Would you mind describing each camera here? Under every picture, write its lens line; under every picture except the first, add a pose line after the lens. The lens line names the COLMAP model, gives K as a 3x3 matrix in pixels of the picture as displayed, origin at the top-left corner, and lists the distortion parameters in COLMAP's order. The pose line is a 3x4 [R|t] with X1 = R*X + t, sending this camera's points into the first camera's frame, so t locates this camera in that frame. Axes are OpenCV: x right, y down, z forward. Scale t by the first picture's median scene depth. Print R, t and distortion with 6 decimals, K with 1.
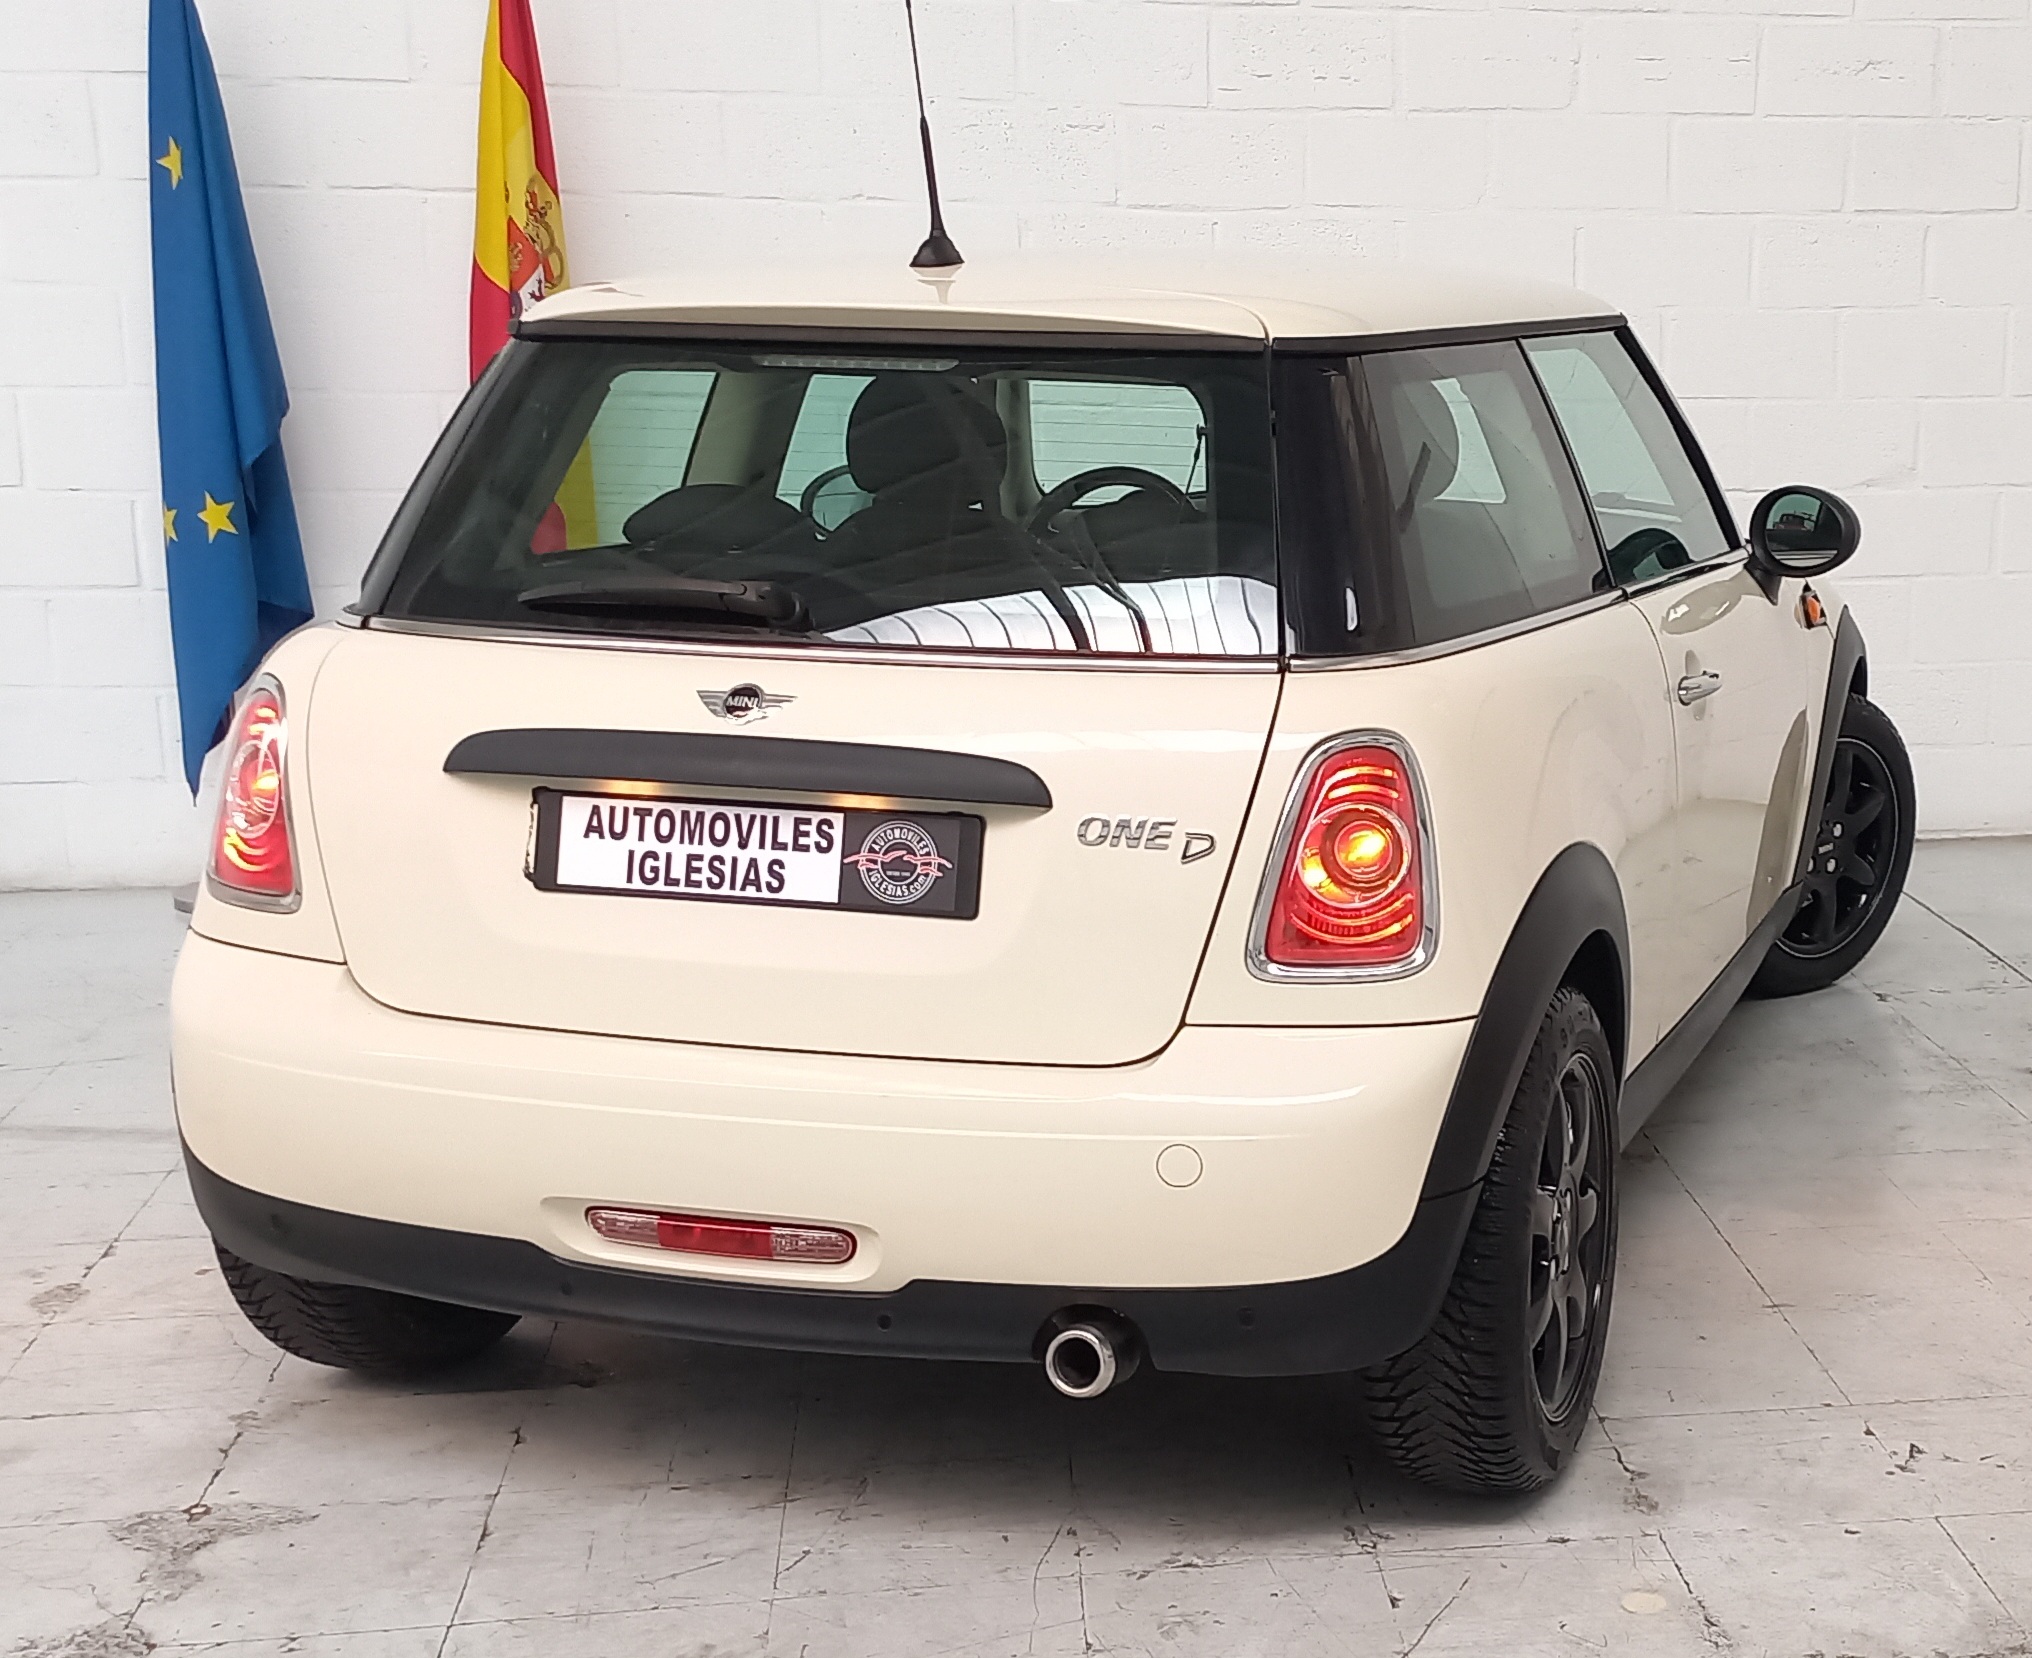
lens RADIAL K [[2729.0, 0, 1458.6], [0, 2729.0, 954.1], [0, 0, 1]] dist [0.134785, -0.214179]
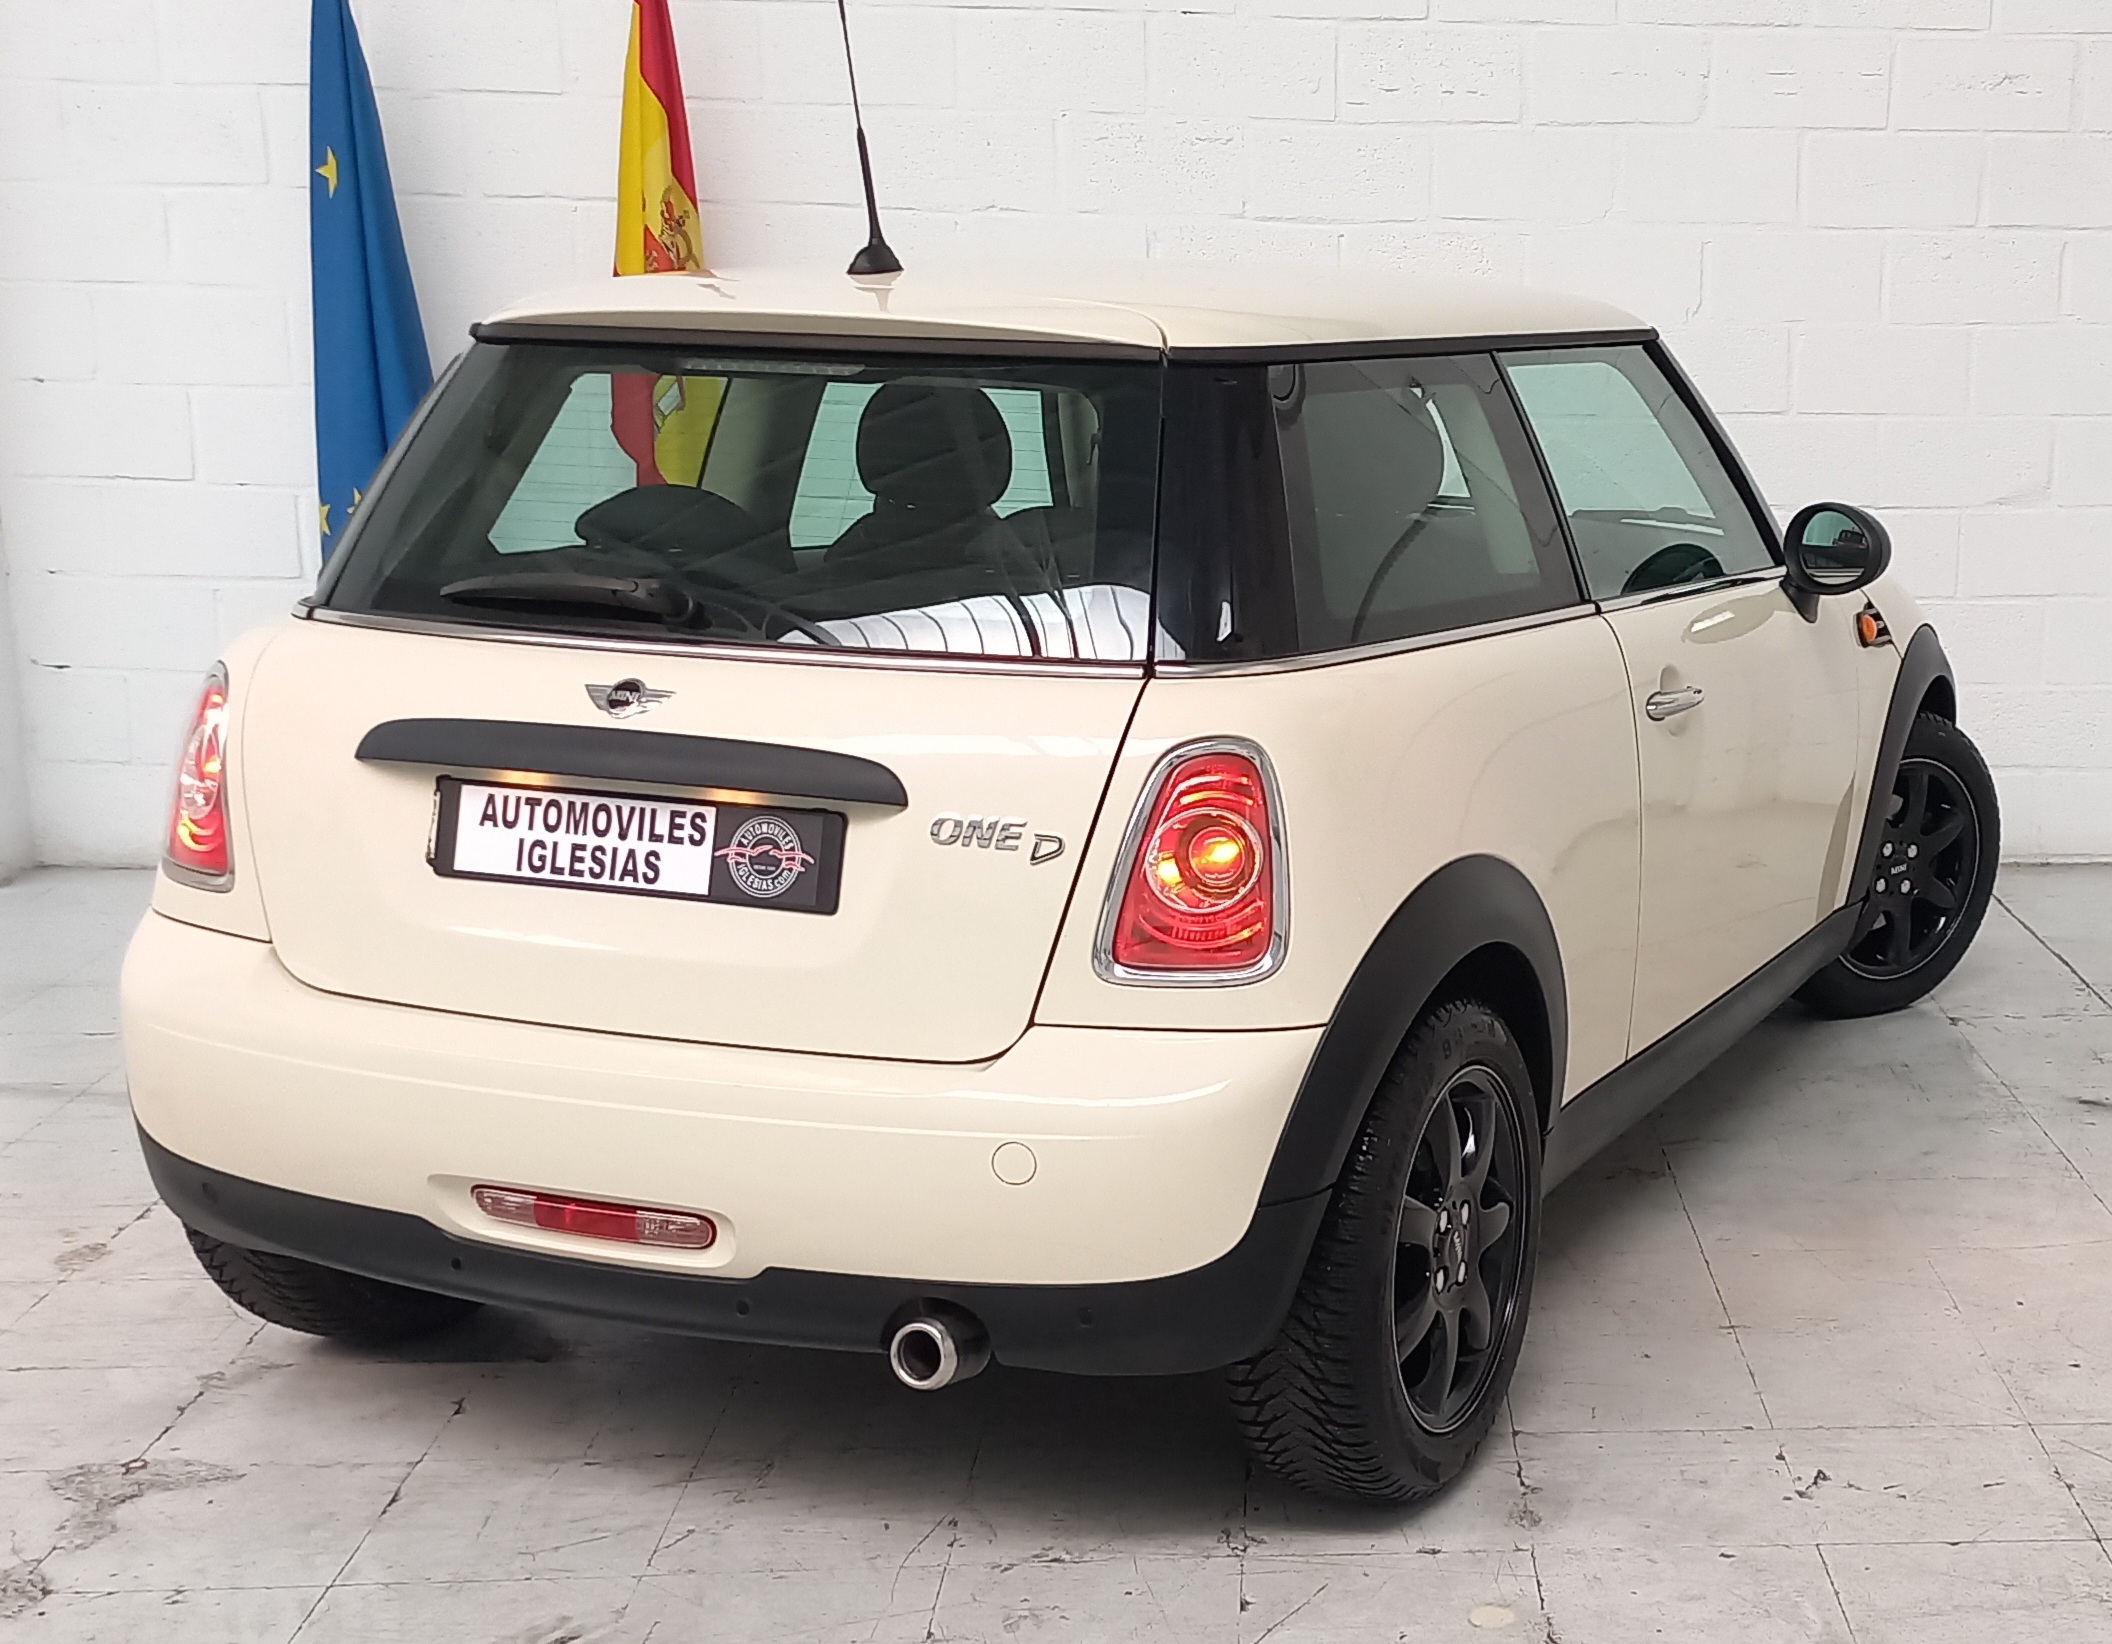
lens RADIAL K [[2726.2, 0, 1542.9], [0, 2726.2, 957.1], [0, 0, 1]] dist [0.128094, -0.190710]
pose [[0.996181, 0.027258, -0.082943, 0.163948], [-0.027553, 0.999617, -0.002414, -0.001704], [0.082845, 0.004690, 0.996551, 0.007350]]
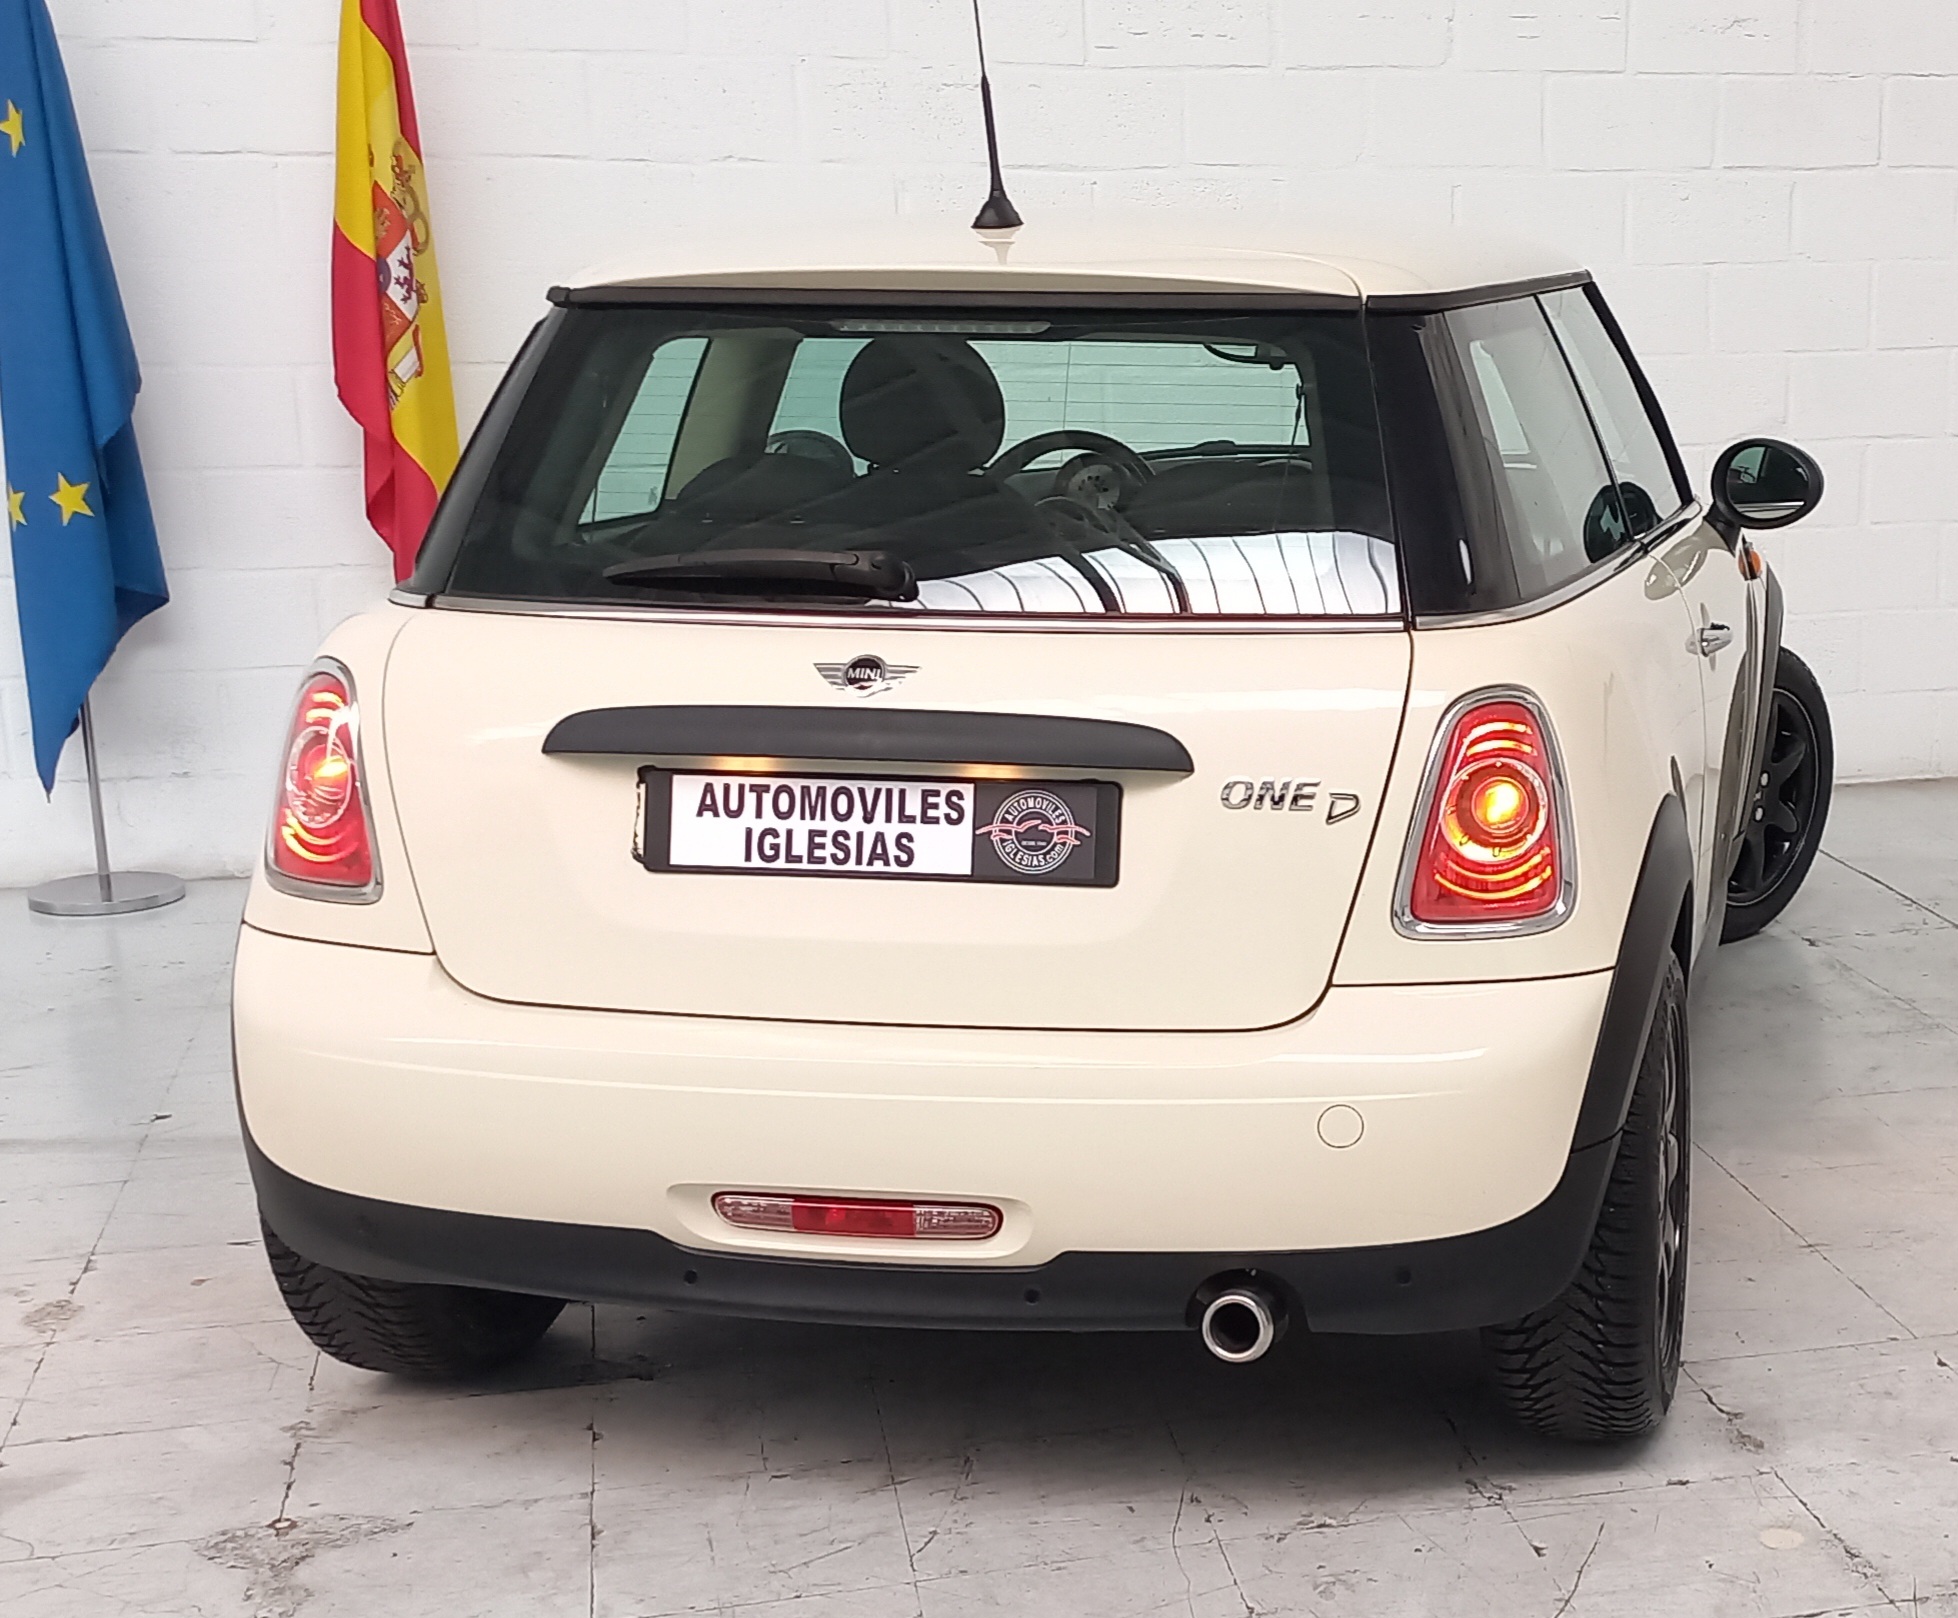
lens RADIAL K [[2731.1, 0, 1439.7], [0, 2731.1, 947.2], [0, 0, 1]] dist [0.118991, -0.178127]
pose [[0.994772, -0.034007, 0.096291, -0.150495], [0.032950, 0.999378, 0.012545, 0.000539], [-0.096658, -0.009307, 0.995274, 0.002477]]
